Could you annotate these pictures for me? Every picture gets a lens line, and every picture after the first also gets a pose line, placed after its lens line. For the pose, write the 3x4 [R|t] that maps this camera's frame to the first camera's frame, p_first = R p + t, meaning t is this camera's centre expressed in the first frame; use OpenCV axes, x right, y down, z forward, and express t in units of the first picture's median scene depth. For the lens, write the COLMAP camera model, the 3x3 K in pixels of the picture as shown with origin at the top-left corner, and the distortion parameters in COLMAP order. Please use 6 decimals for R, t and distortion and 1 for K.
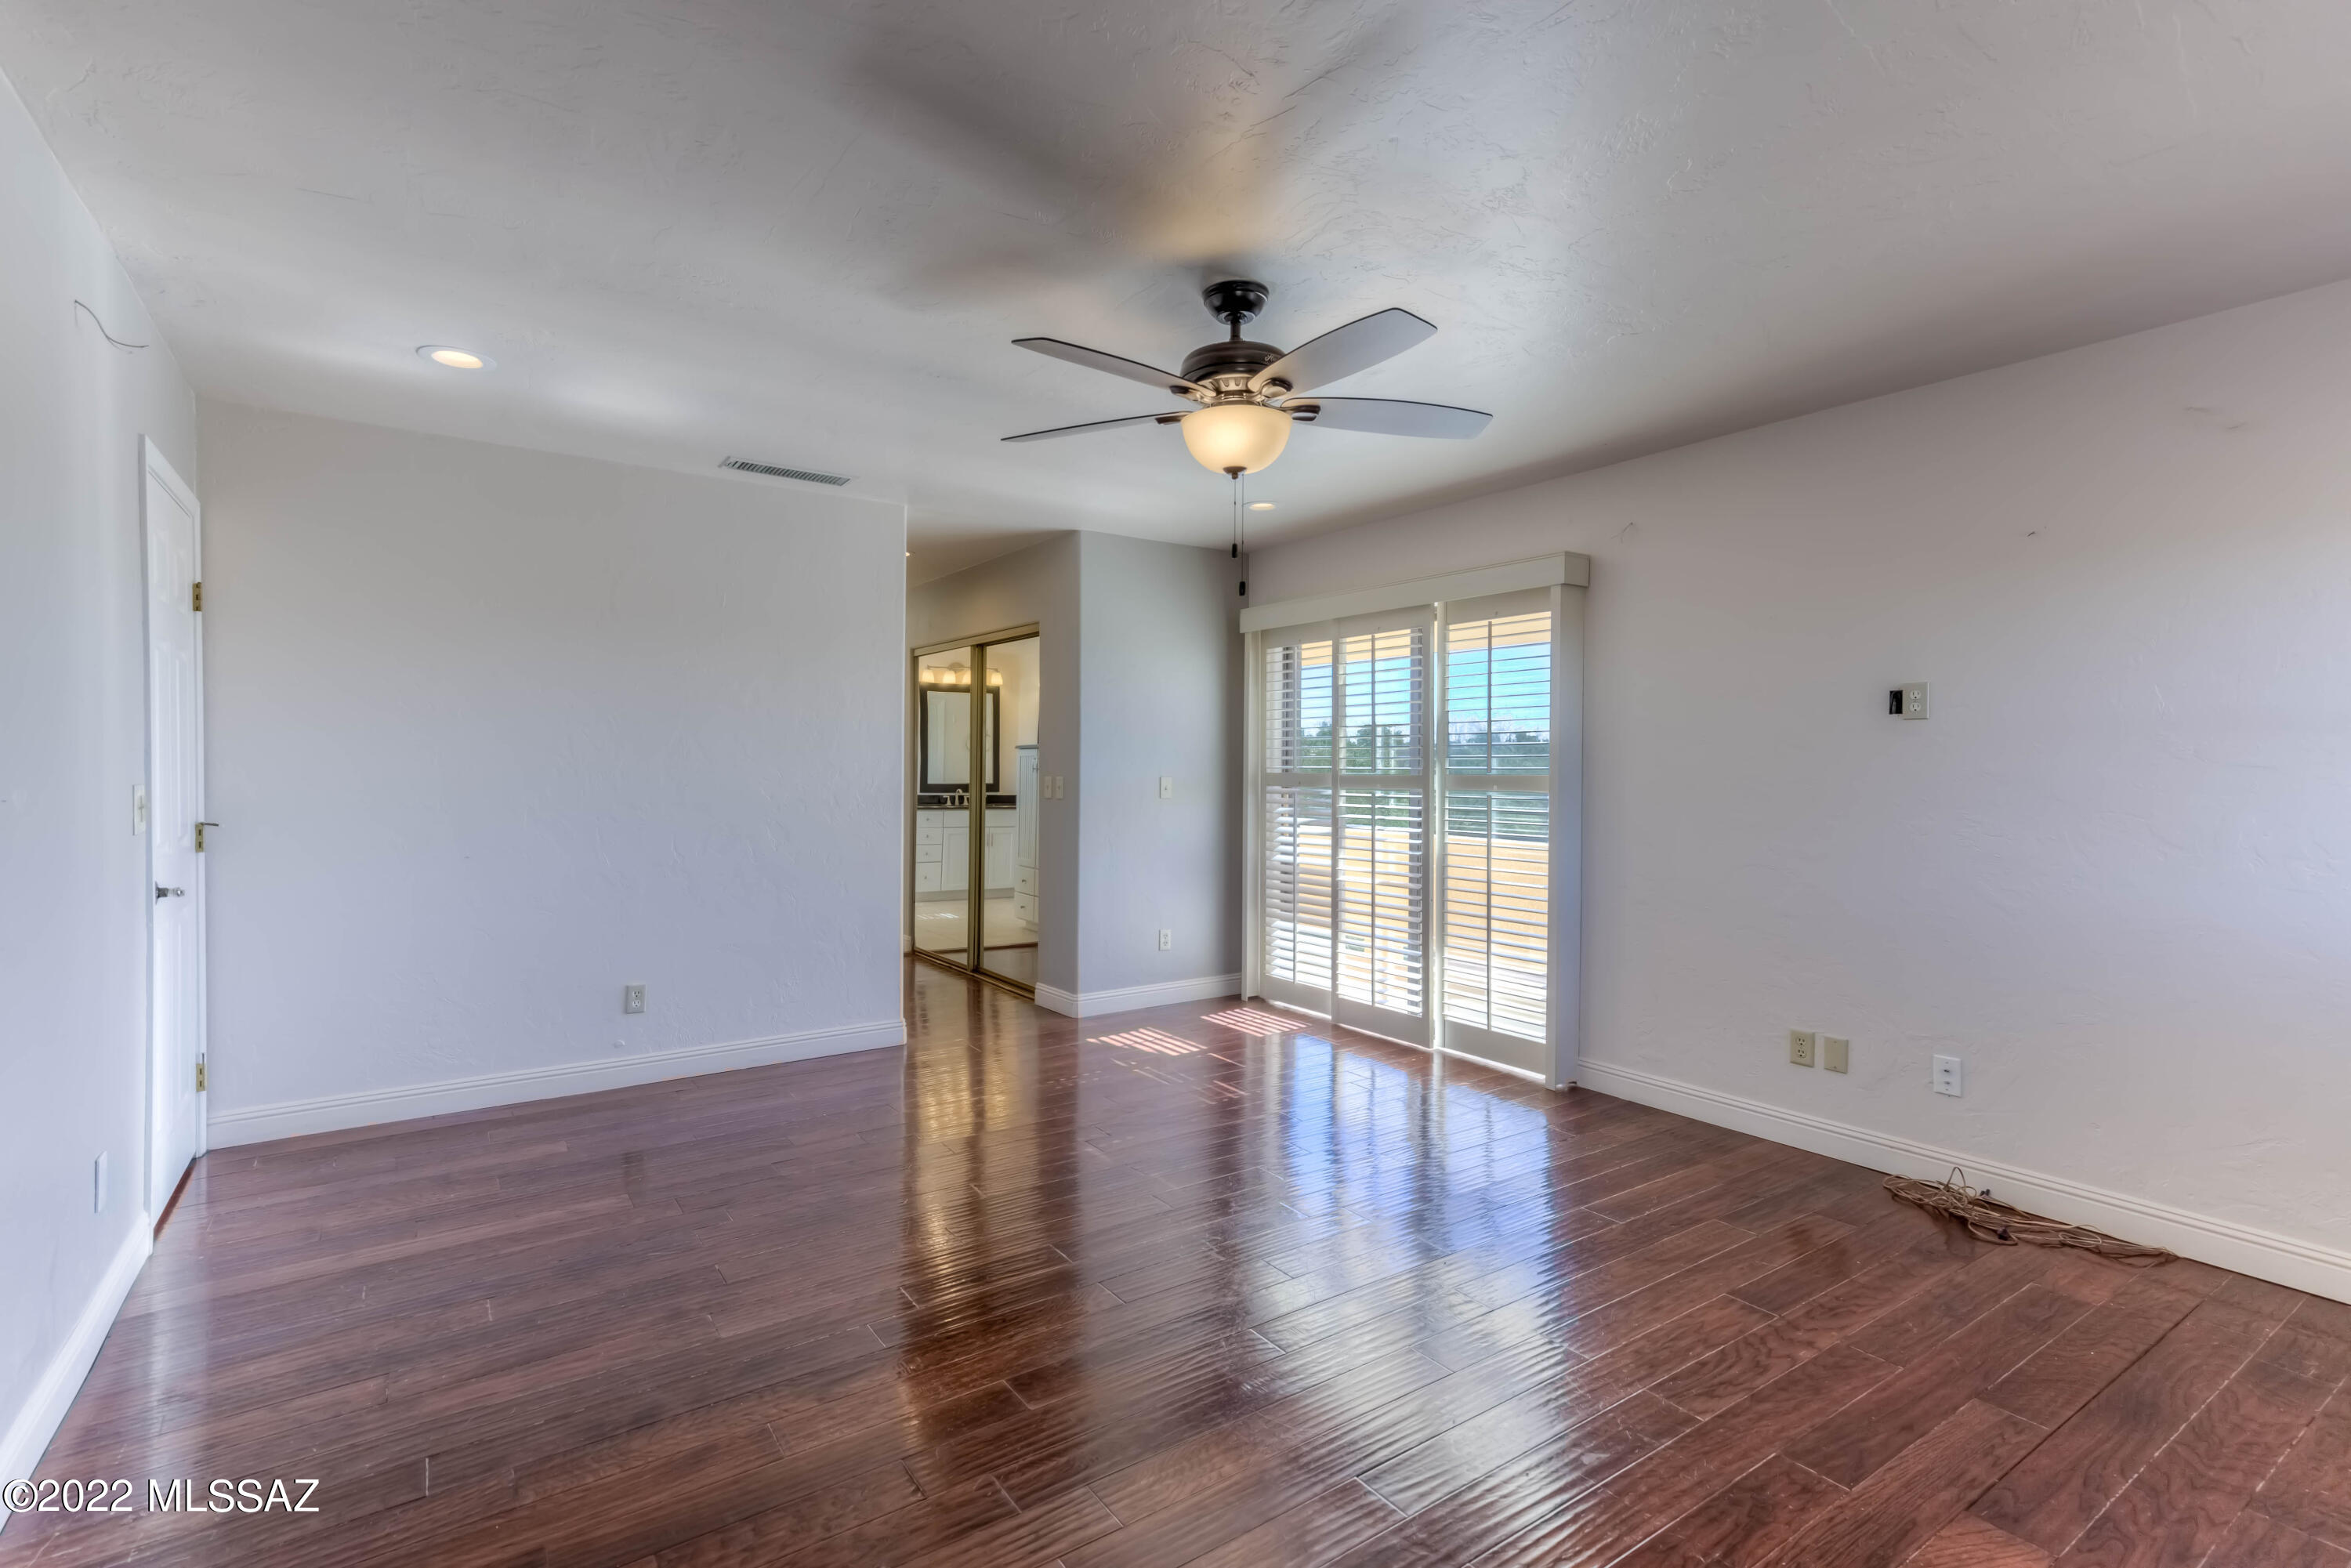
lens RADIAL K [[1088.7, 0, 1167.1], [0, 1088.7, 769.4], [0, 0, 1]] dist [0.022606, -0.000305]
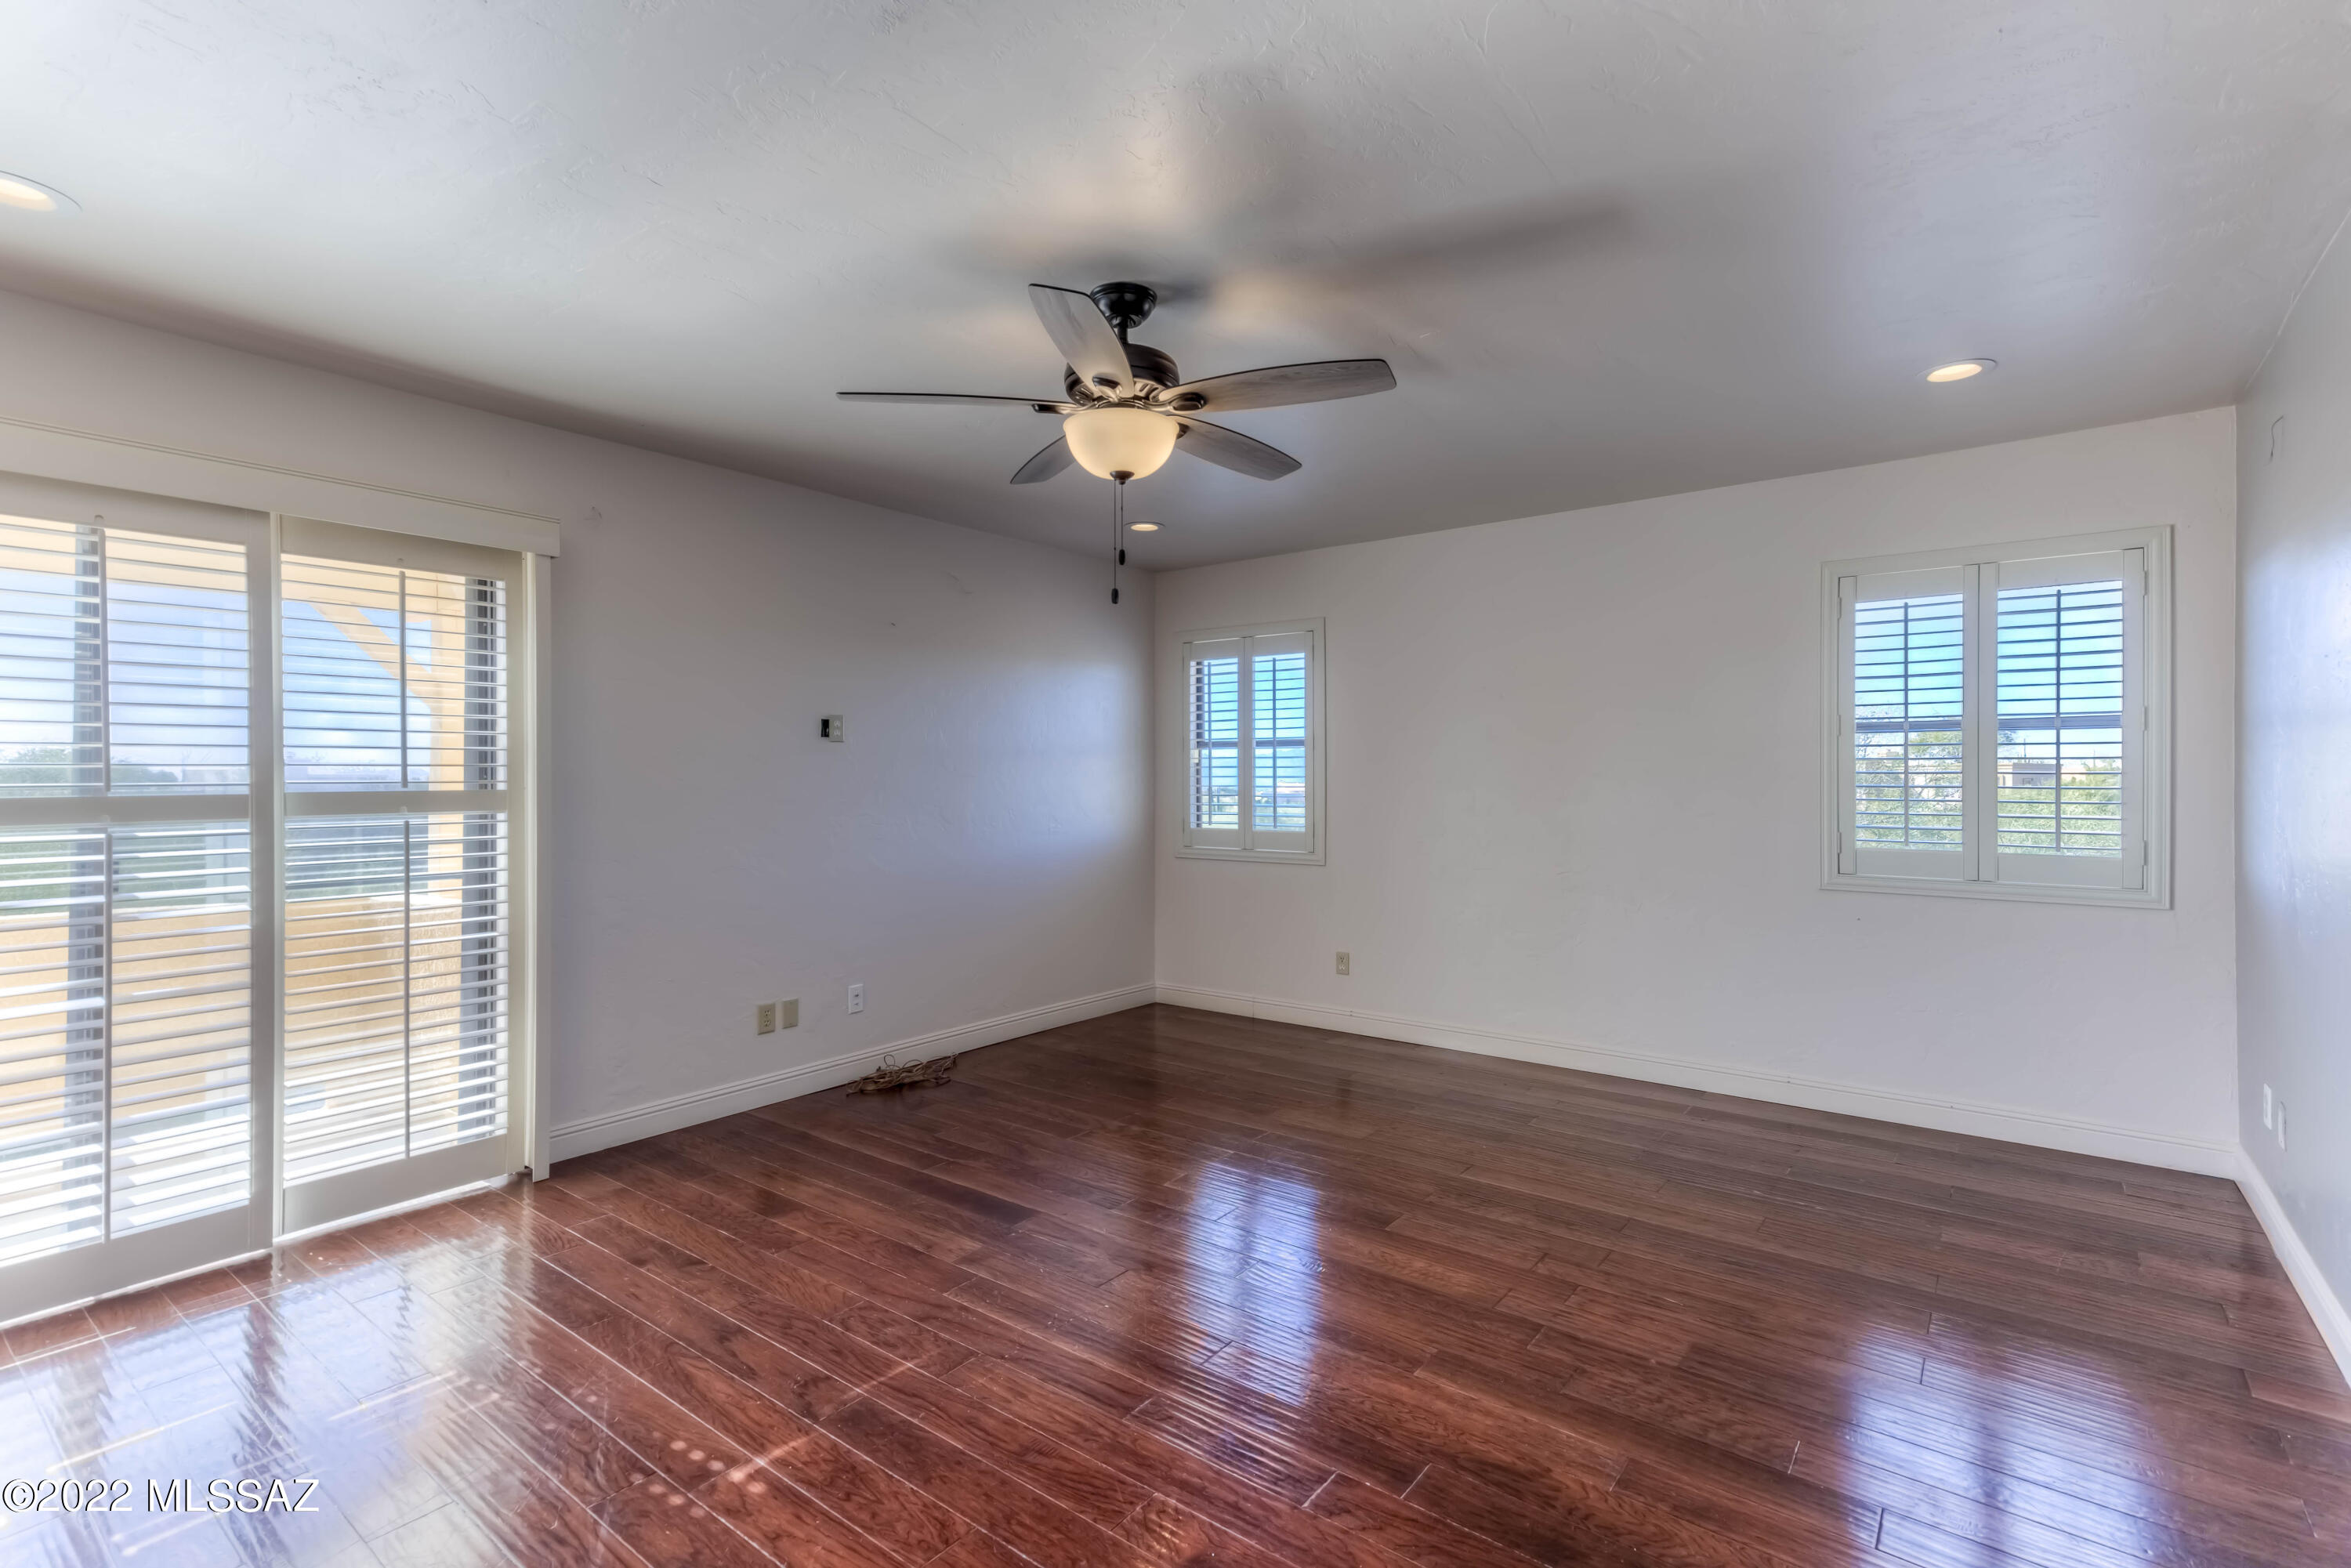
lens RADIAL K [[1088.7, 0, 1165.6], [0, 1088.7, 786.0], [0, 0, 1]] dist [0.022606, -0.000305]
pose [[-0.304871, -0.012026, 0.952318, -0.654723], [0.004387, 0.999892, 0.014031, -0.008150], [-0.952384, 0.008456, -0.304785, 0.947517]]
